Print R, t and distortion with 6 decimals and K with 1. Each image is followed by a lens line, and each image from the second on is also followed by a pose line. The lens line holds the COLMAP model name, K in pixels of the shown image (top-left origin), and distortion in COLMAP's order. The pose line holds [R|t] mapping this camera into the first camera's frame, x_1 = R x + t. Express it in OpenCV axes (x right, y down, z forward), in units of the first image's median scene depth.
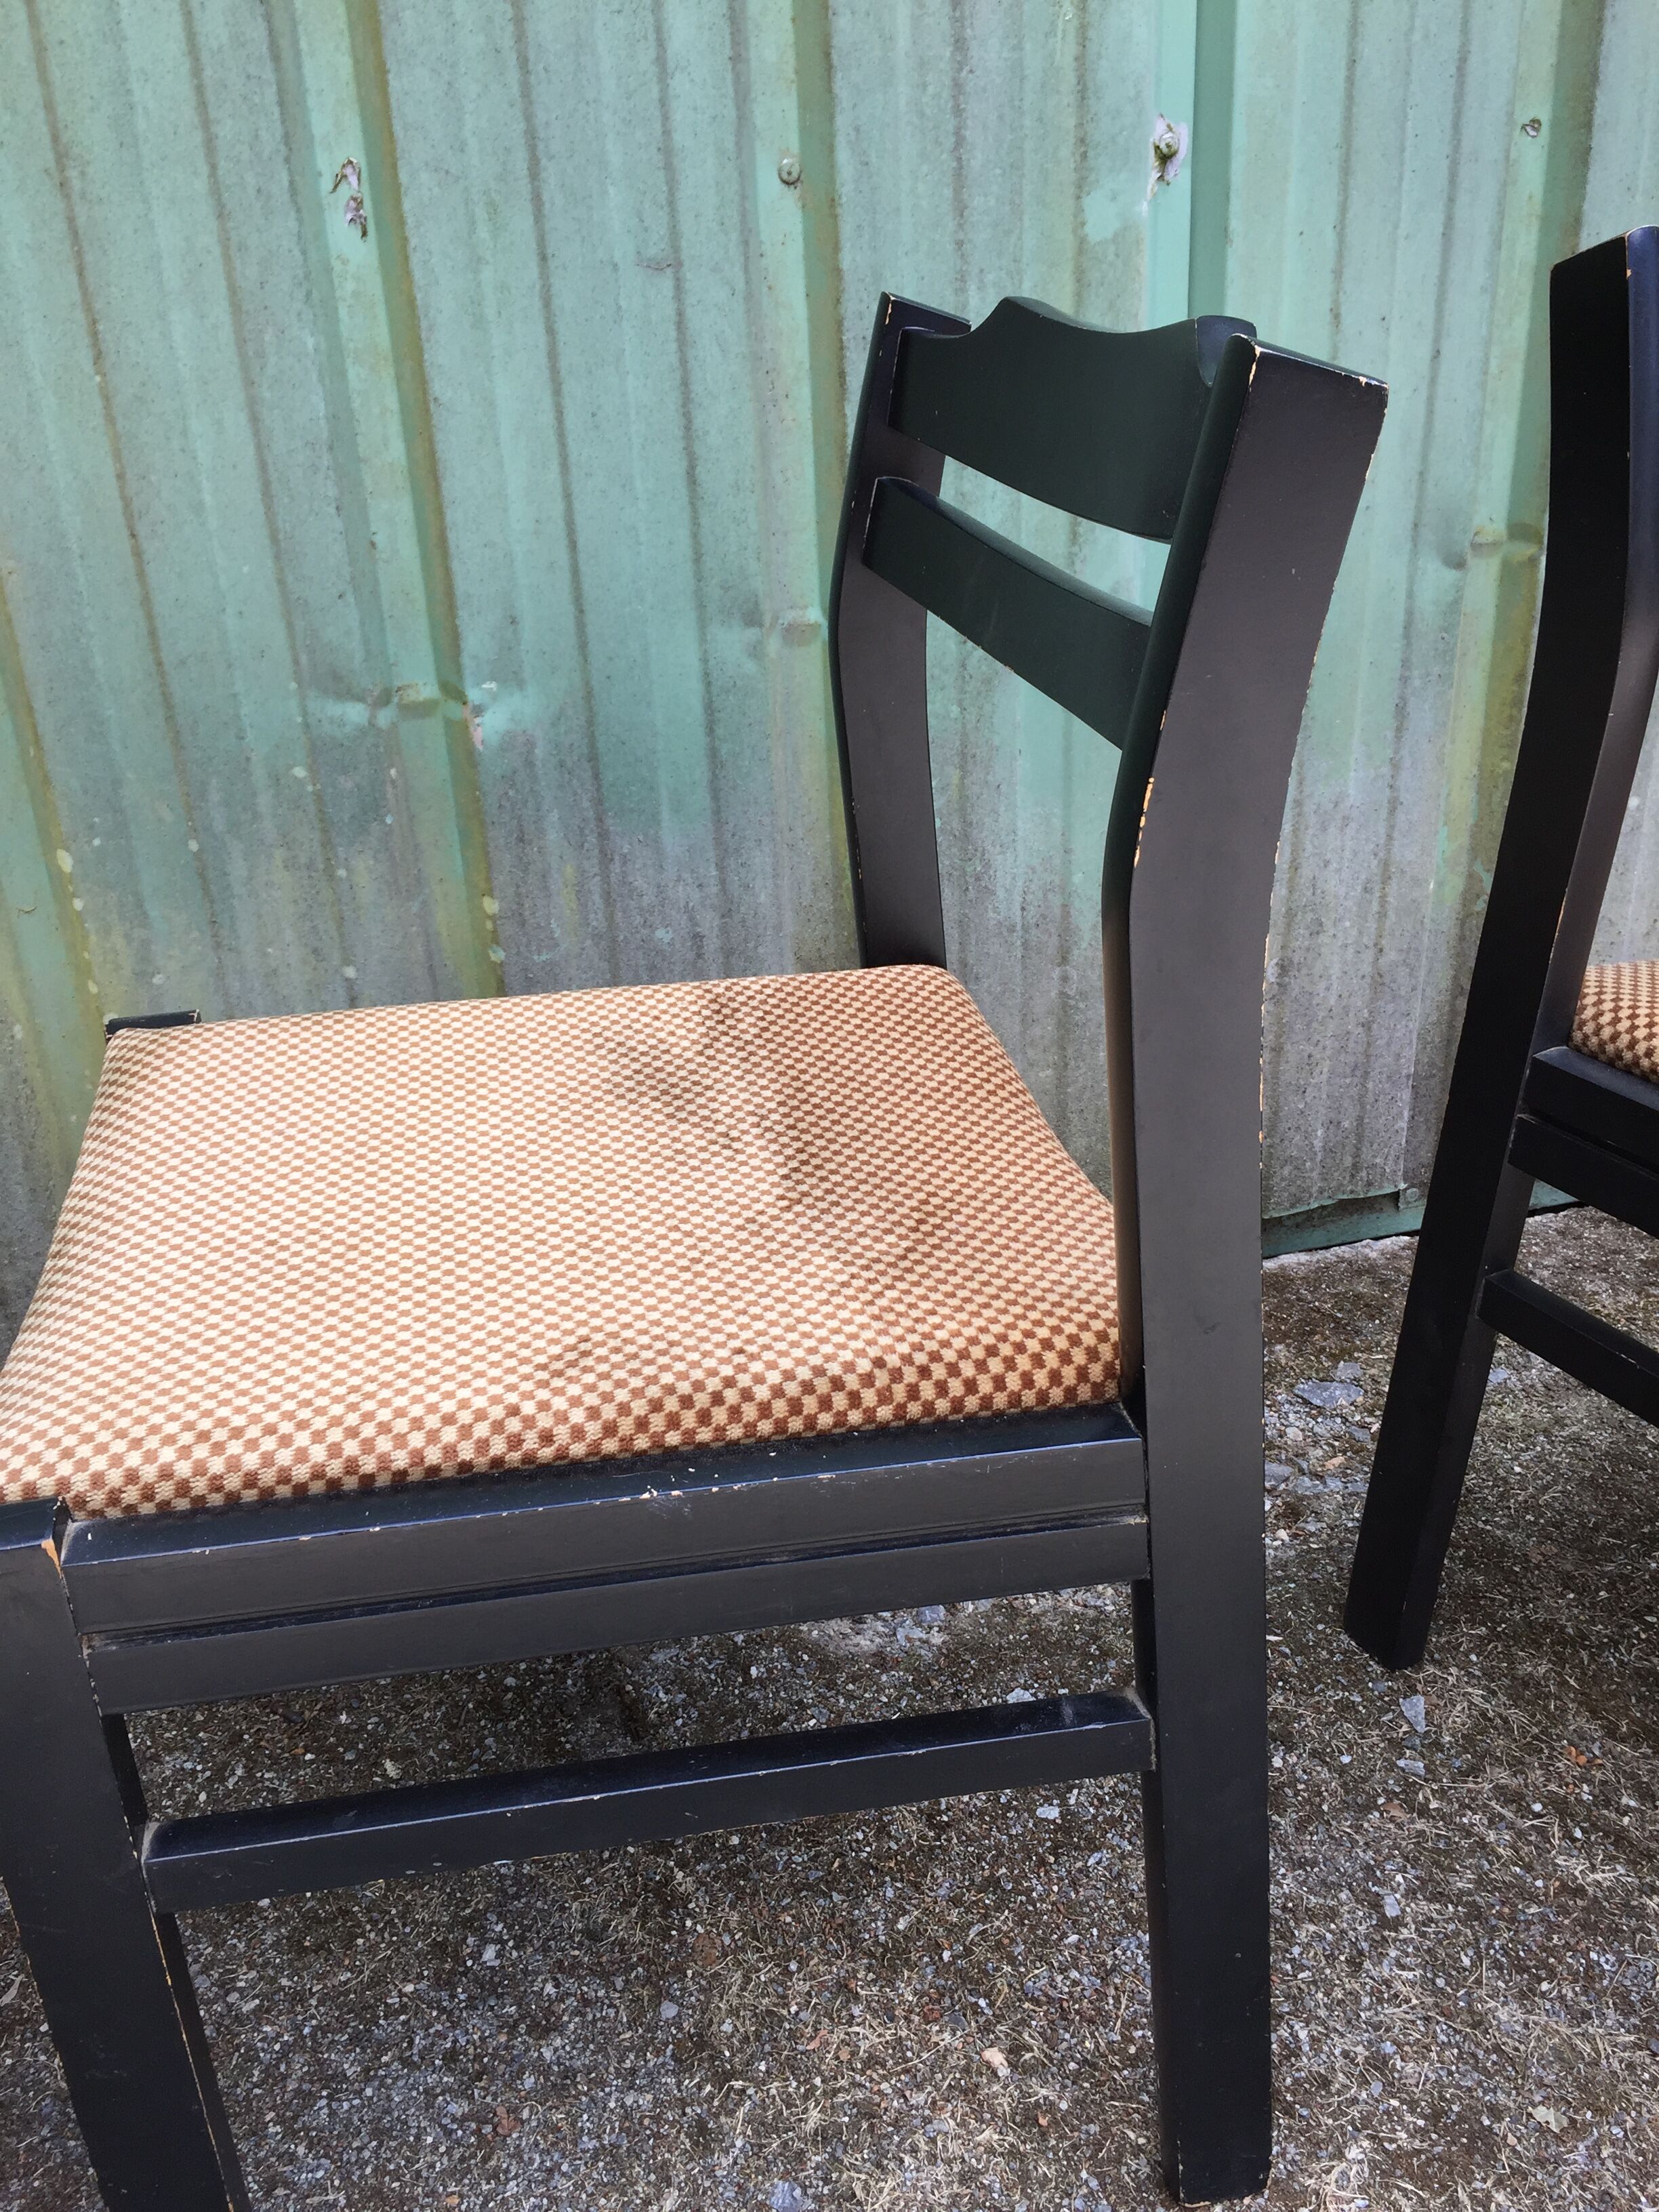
lens RADIAL K [[1896.7, 0, 832.1], [0, 1896.7, 1100.2], [0, 0, 1]] dist [0.089112, -0.120824]
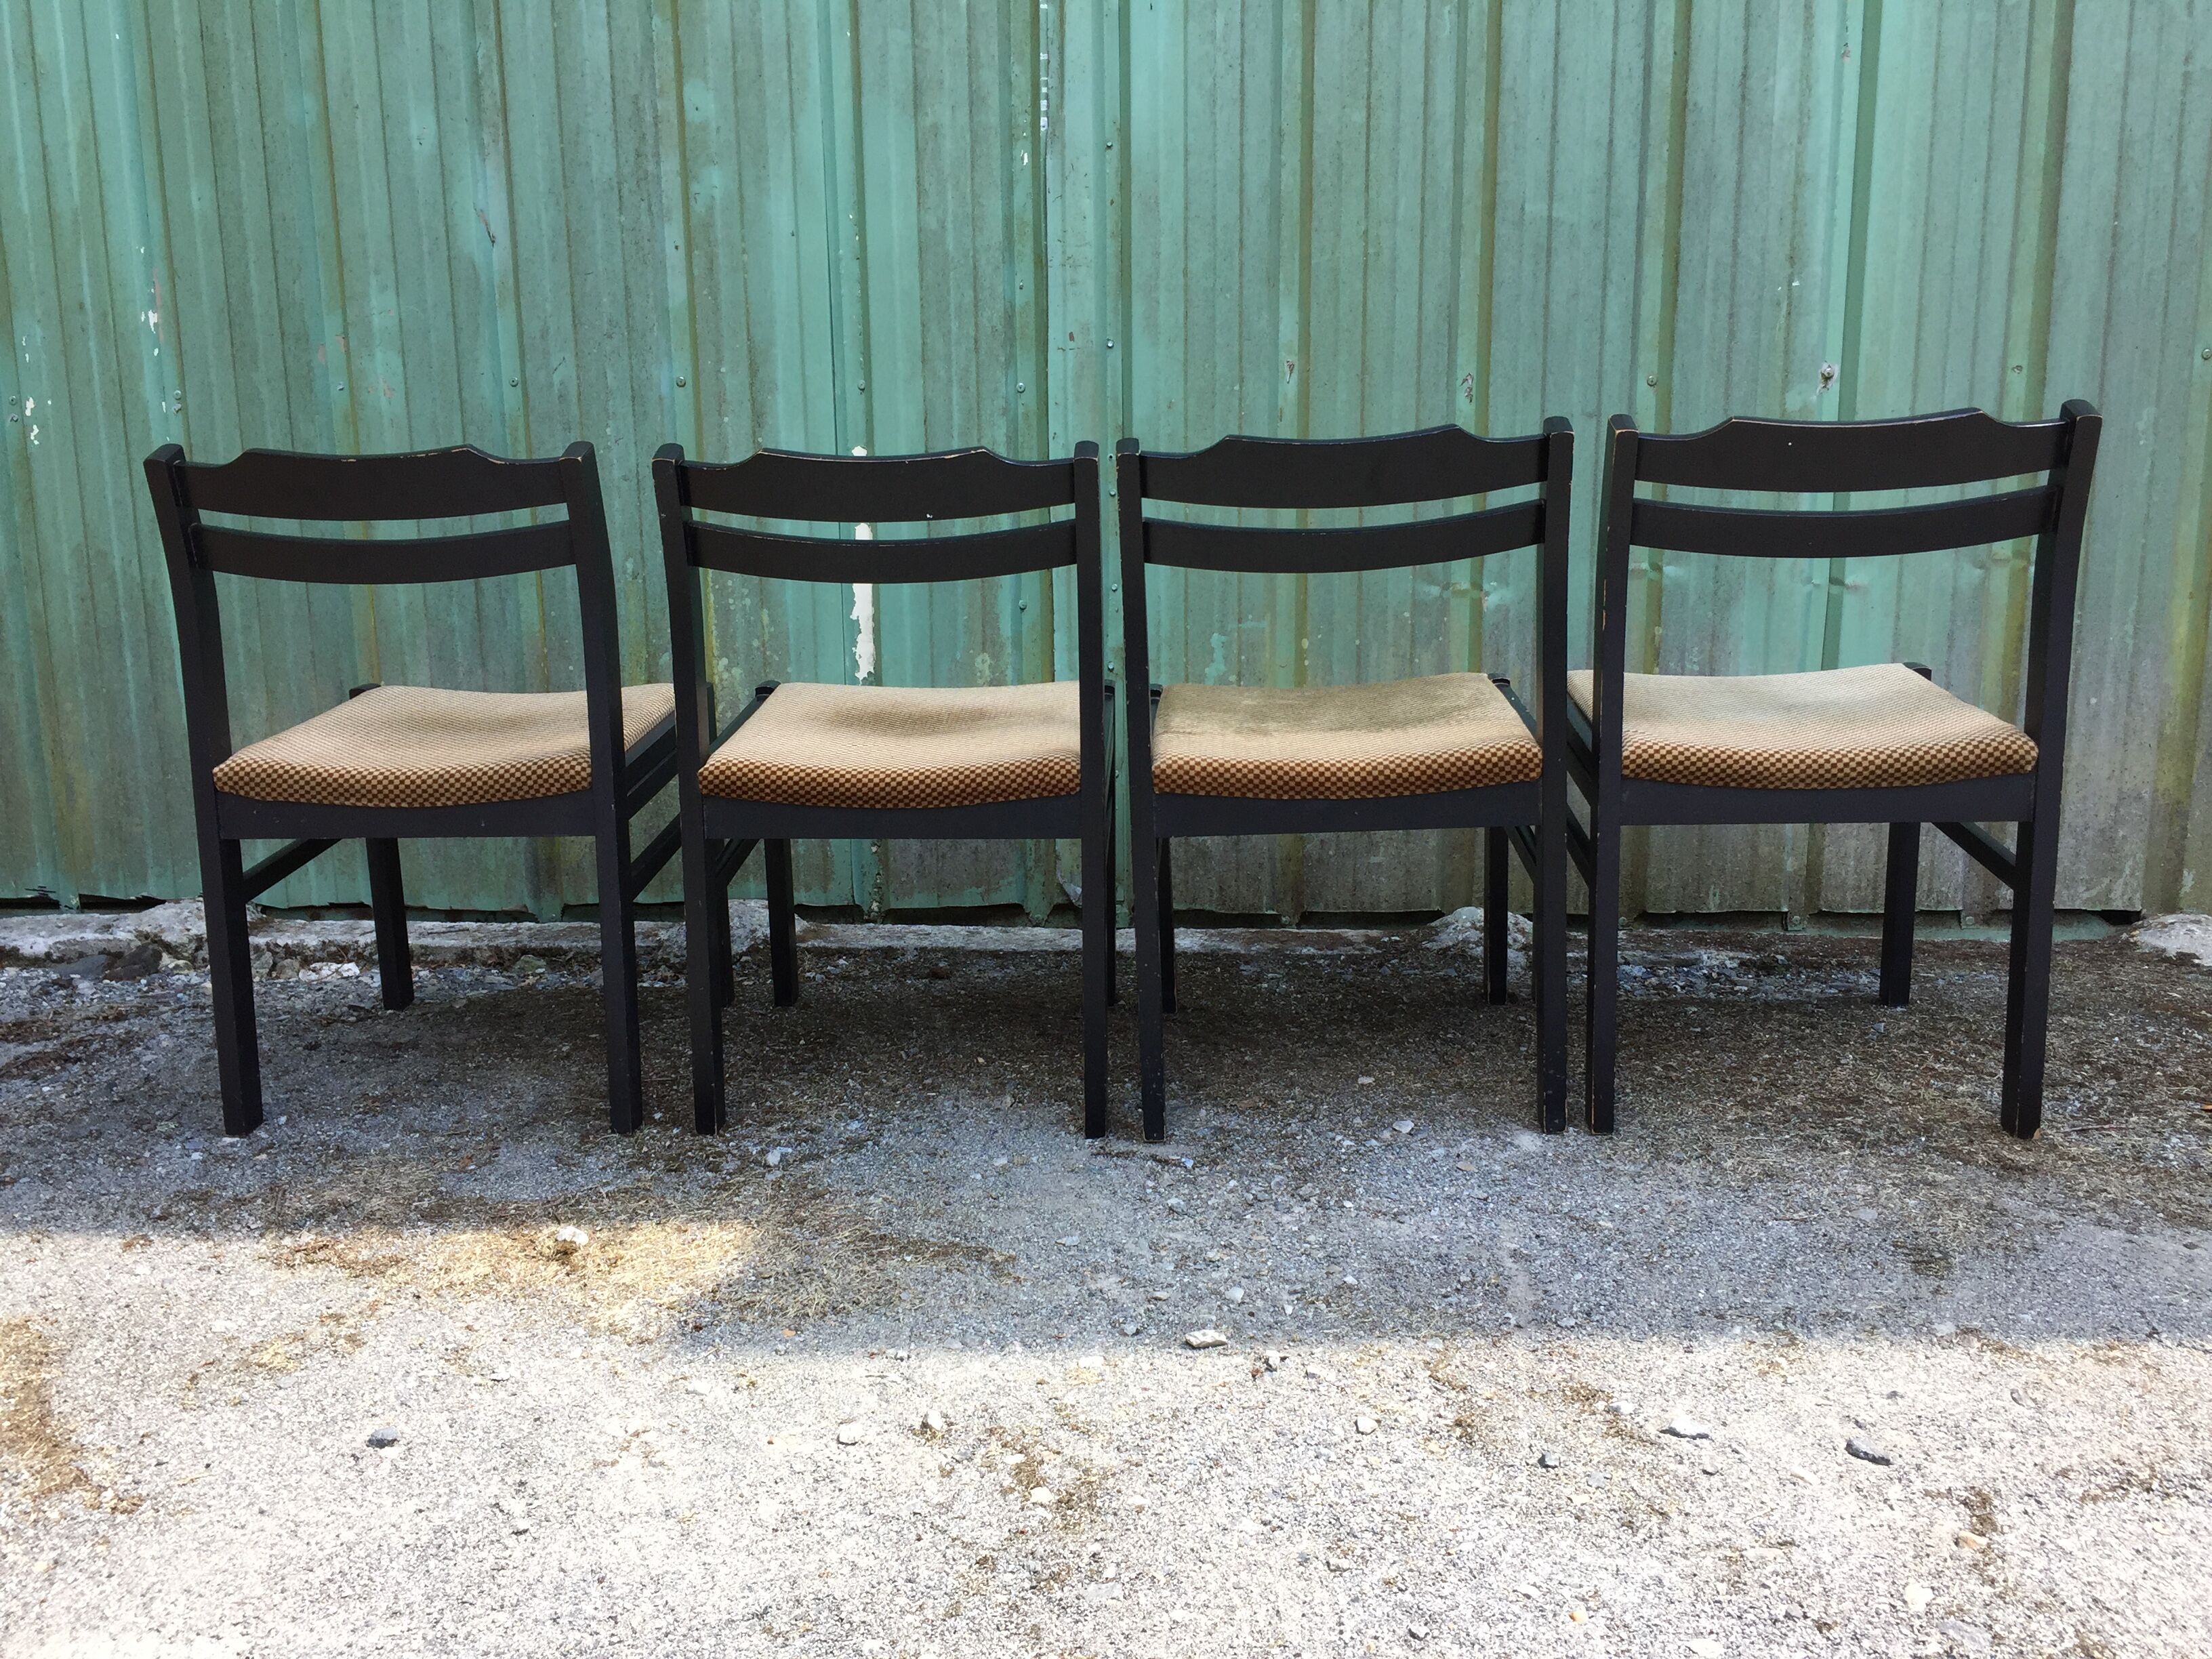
lens RADIAL K [[1898.9, 0, 1111.9], [0, 1898.9, 838.2], [0, 0, 1]] dist [0.088769, -0.120161]
pose [[0.950823, 0.089528, -0.296514, 0.096068], [-0.157325, 0.964224, -0.213357, 0.671243], [0.266805, 0.249514, 0.930891, -1.239098]]
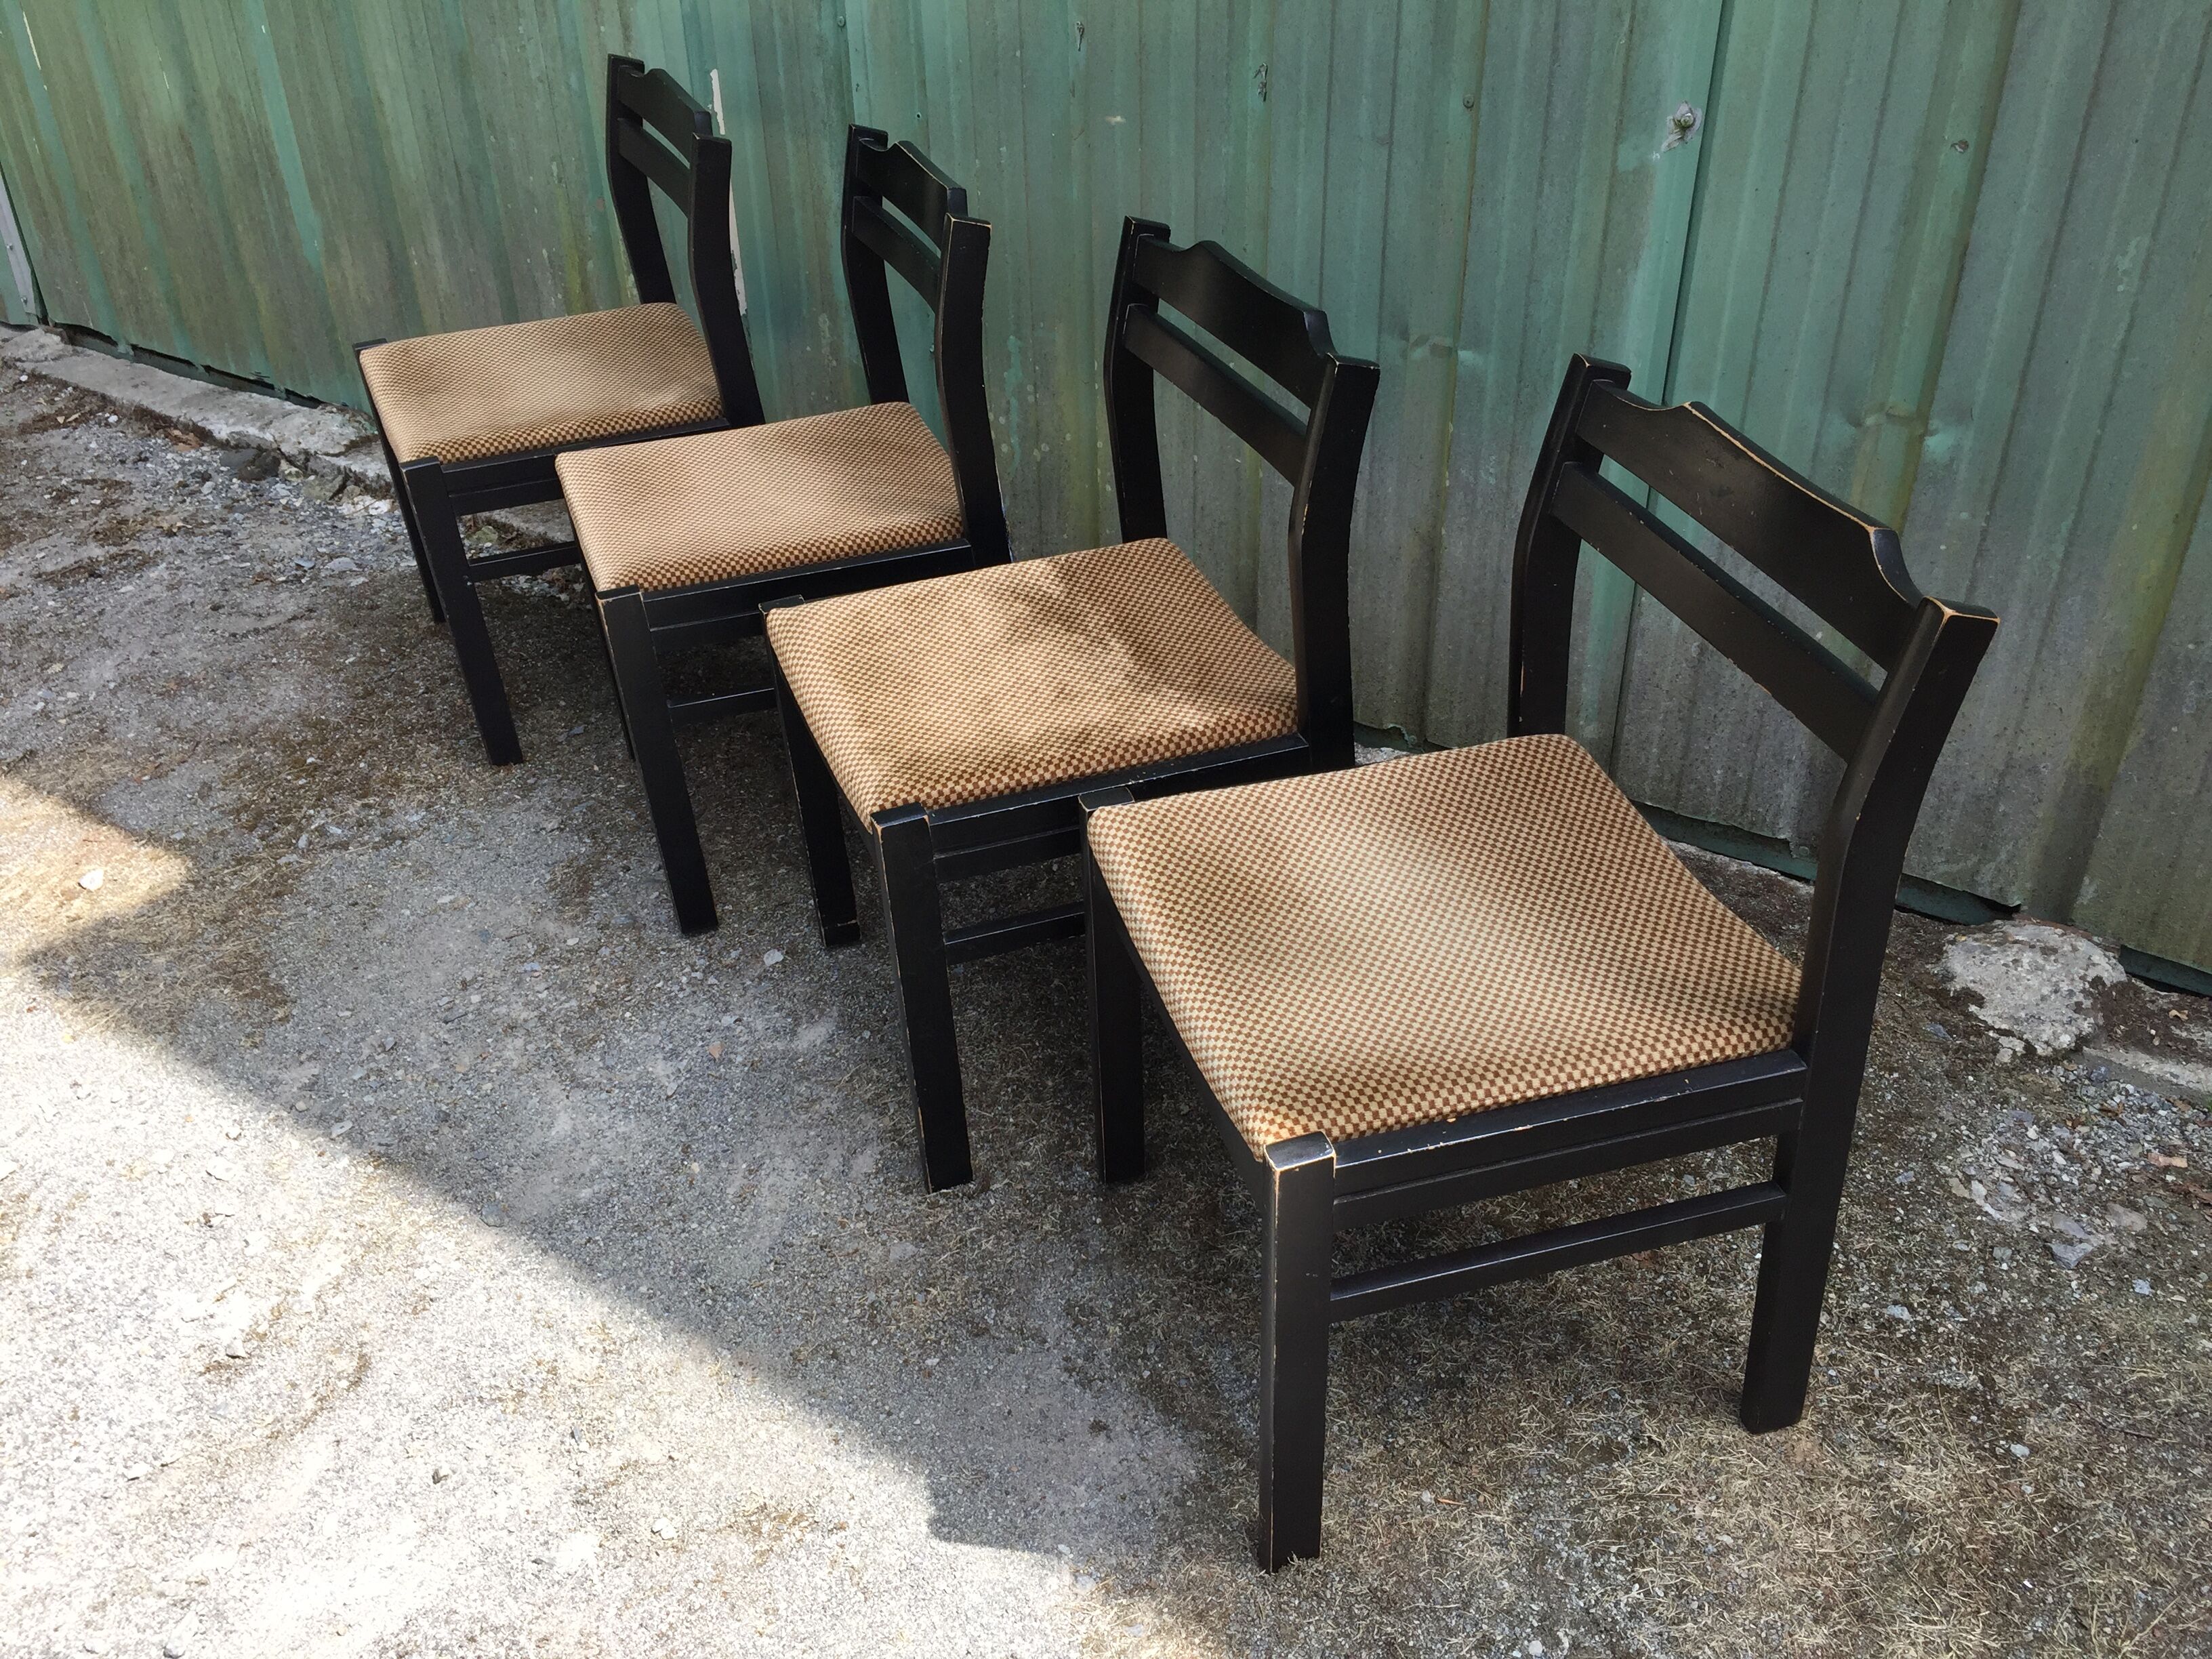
lens RADIAL K [[1858.6, 0, 1106.0], [0, 1858.6, 829.5], [0, 0, 1]] dist [0.095079, -0.135763]
pose [[0.655803, 0.429849, -0.620606, 1.135647], [-0.333709, 0.902453, 0.272429, -0.235169], [0.677171, 0.028442, 0.735276, -0.498541]]
